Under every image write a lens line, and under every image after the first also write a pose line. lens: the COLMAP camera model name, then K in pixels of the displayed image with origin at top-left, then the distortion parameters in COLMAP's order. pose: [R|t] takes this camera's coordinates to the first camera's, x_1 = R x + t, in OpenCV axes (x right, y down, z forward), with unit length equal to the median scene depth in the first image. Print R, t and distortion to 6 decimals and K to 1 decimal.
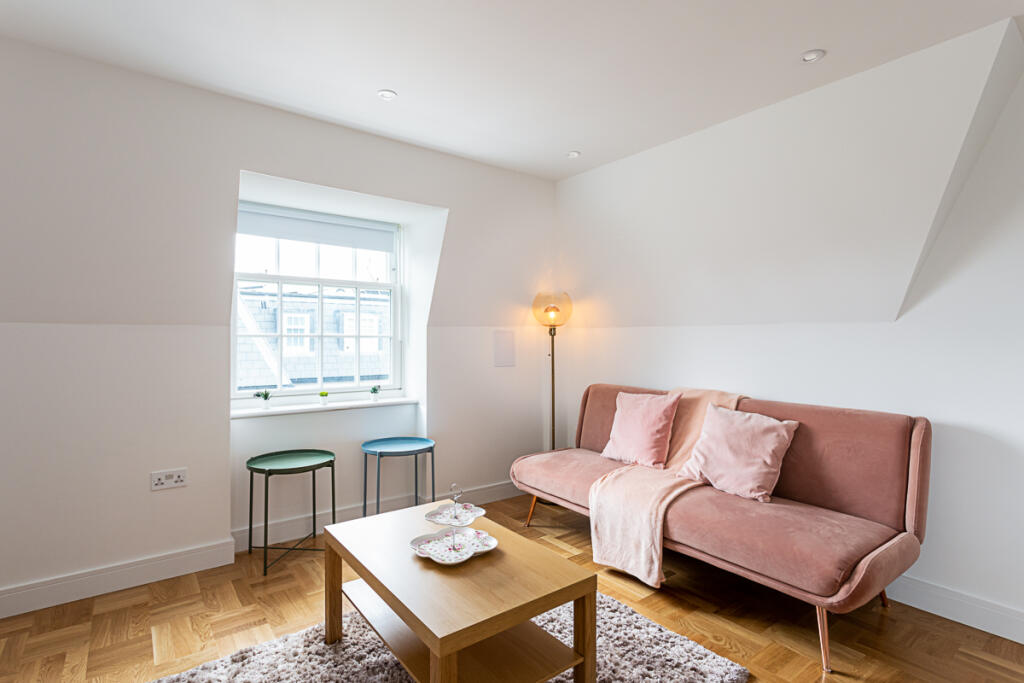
lens RADIAL K [[505.9, 0, 481.7], [0, 505.9, 336.2], [0, 0, 1]] dist [0.001753, 0.000313]
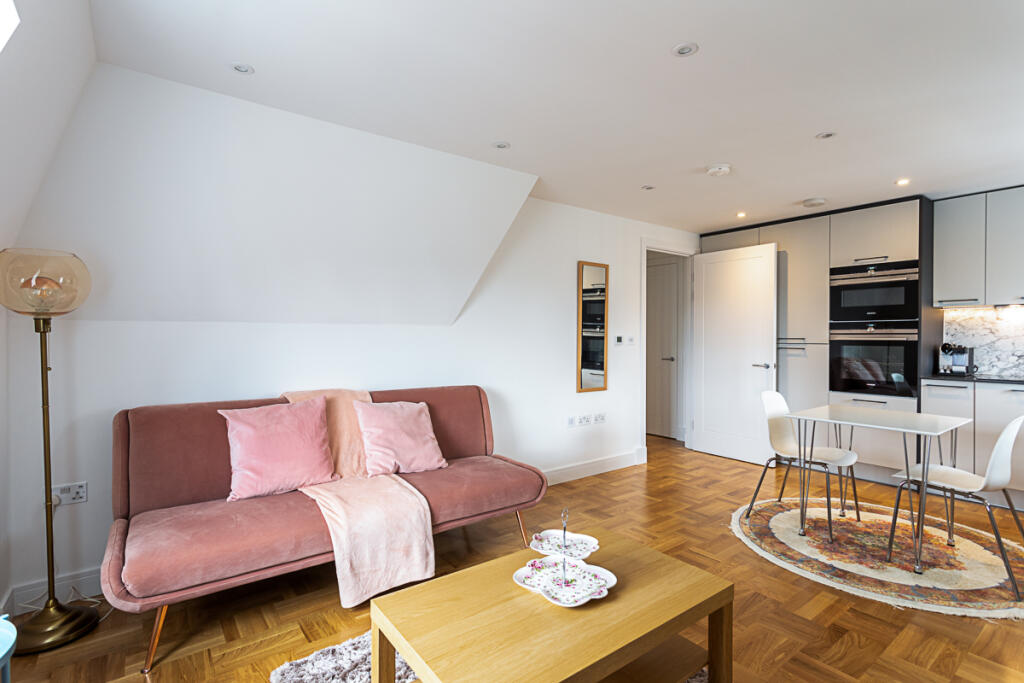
lens RADIAL K [[489.8, 0, 540.6], [0, 489.8, 341.1], [0, 0, 1]] dist [0.002046, 0.001189]
pose [[-0.052493, -0.009048, 0.998580, -0.594220], [-0.001929, 0.999958, 0.008959, 0.003853], [-0.998619, -0.001456, -0.052509, 0.740602]]
